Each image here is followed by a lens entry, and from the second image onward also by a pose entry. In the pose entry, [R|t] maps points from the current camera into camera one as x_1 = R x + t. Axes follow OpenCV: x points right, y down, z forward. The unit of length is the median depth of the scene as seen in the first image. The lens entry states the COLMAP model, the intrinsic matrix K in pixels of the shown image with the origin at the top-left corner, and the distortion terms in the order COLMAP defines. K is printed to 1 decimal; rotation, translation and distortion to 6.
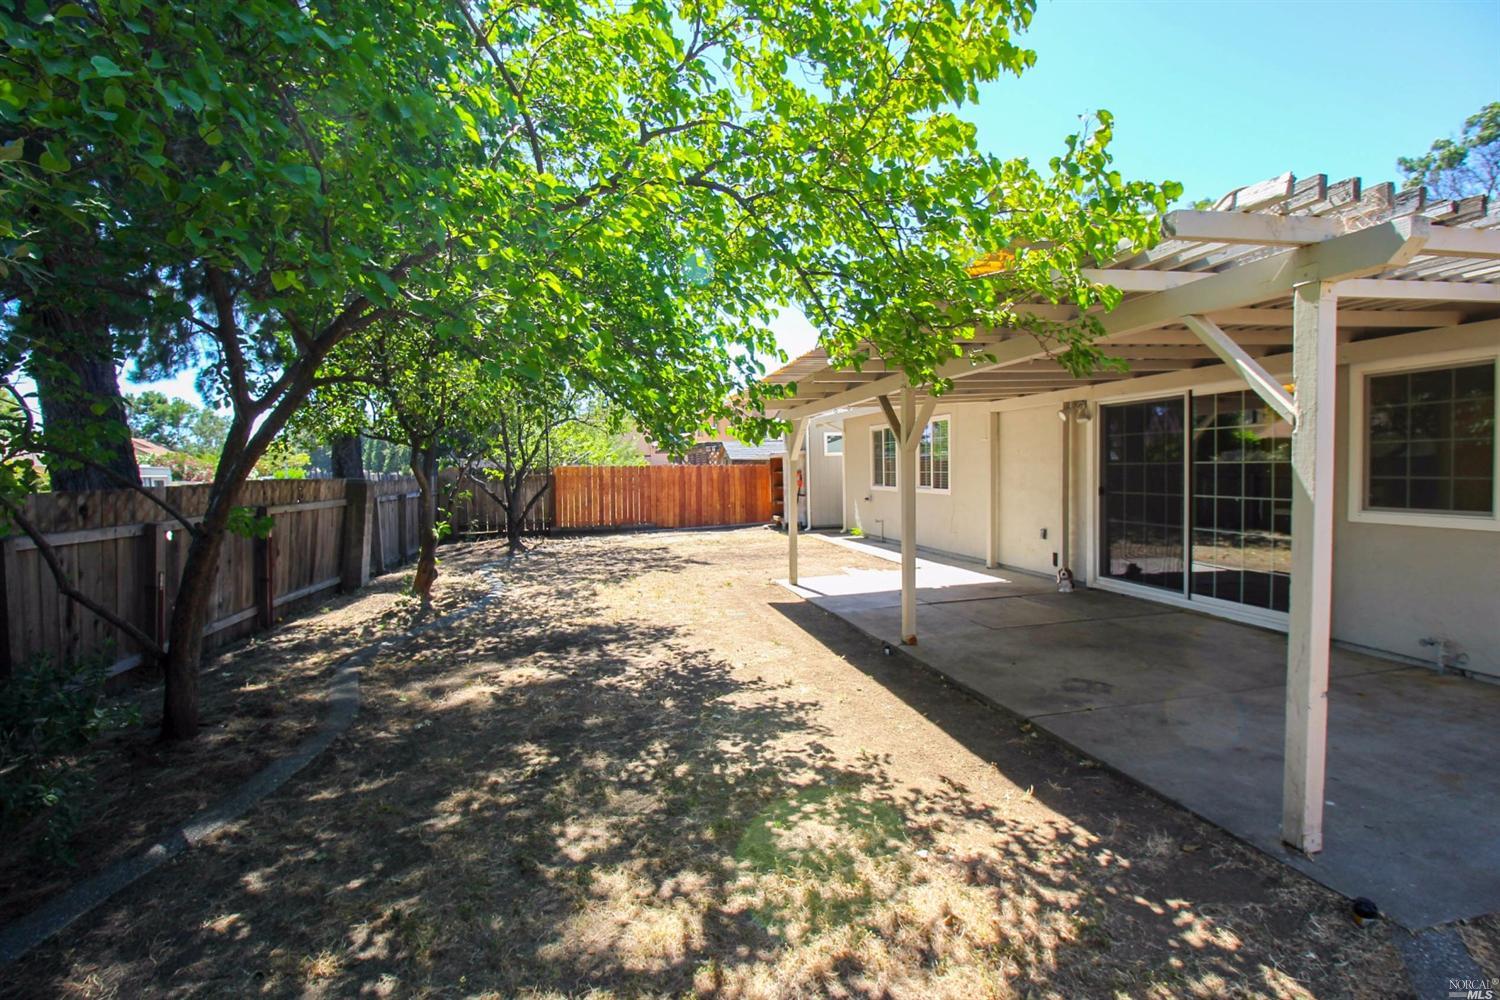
lens RADIAL K [[721.2, 0, 744.6], [0, 721.2, 496.1], [0, 0, 1]] dist [-0.015607, -0.001204]
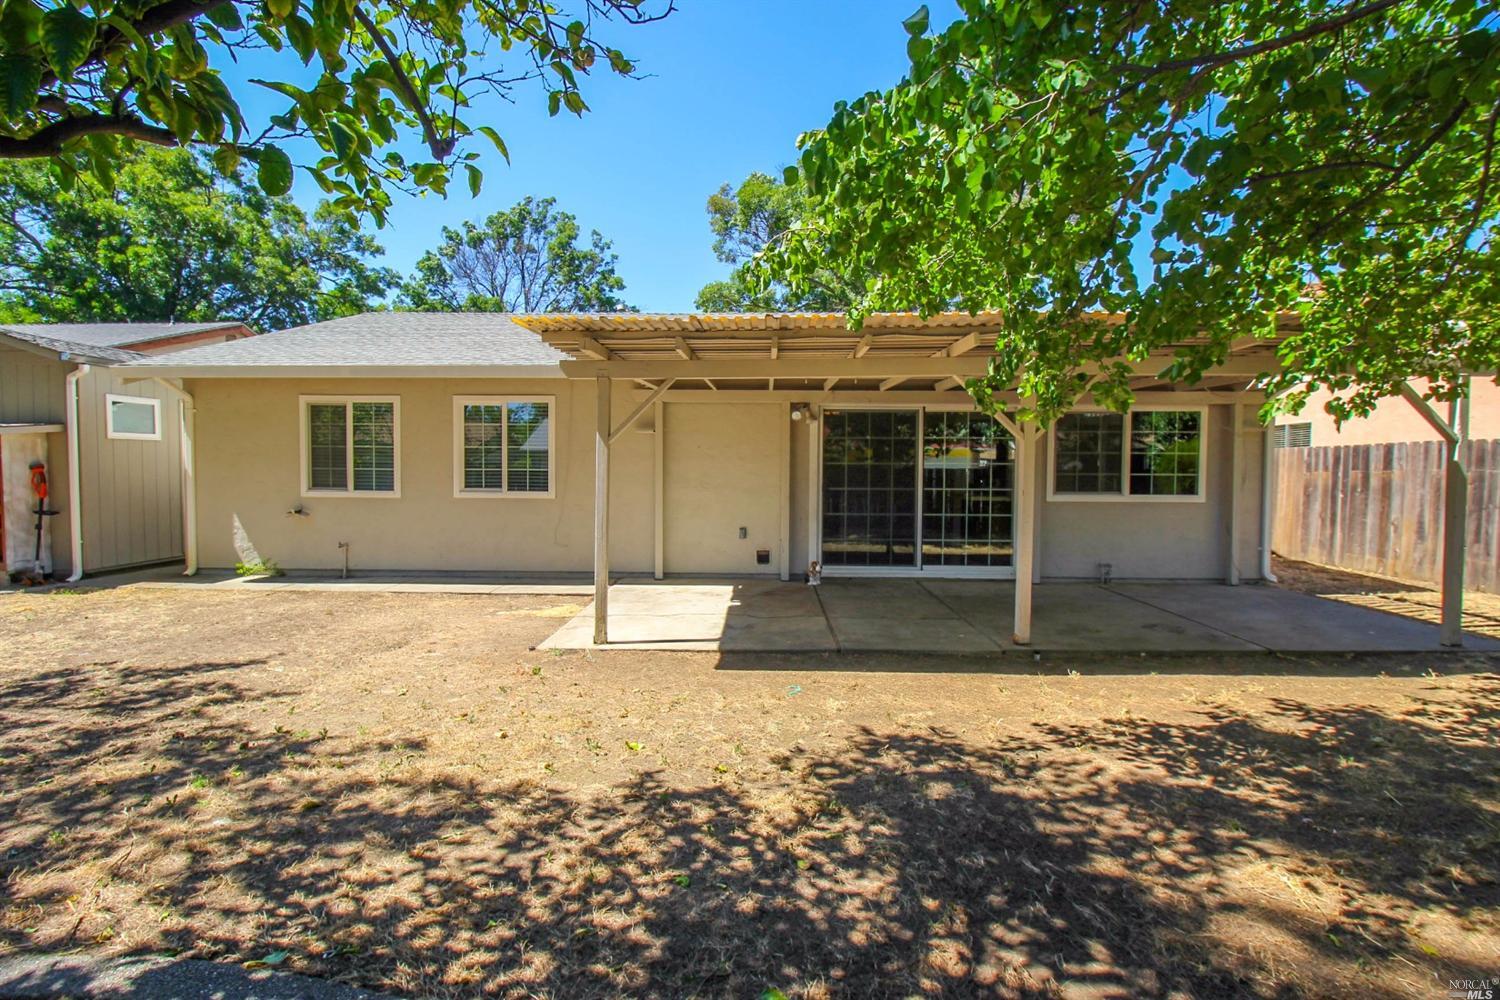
lens RADIAL K [[698.7, 0, 749.1], [0, 698.7, 495.4], [0, 0, 1]] dist [-0.001805, -0.010449]
pose [[0.237242, -0.013494, 0.971357, -0.909599], [0.027808, 0.999588, 0.007095, -0.009481], [-0.971052, 0.025328, 0.237520, 1.375257]]
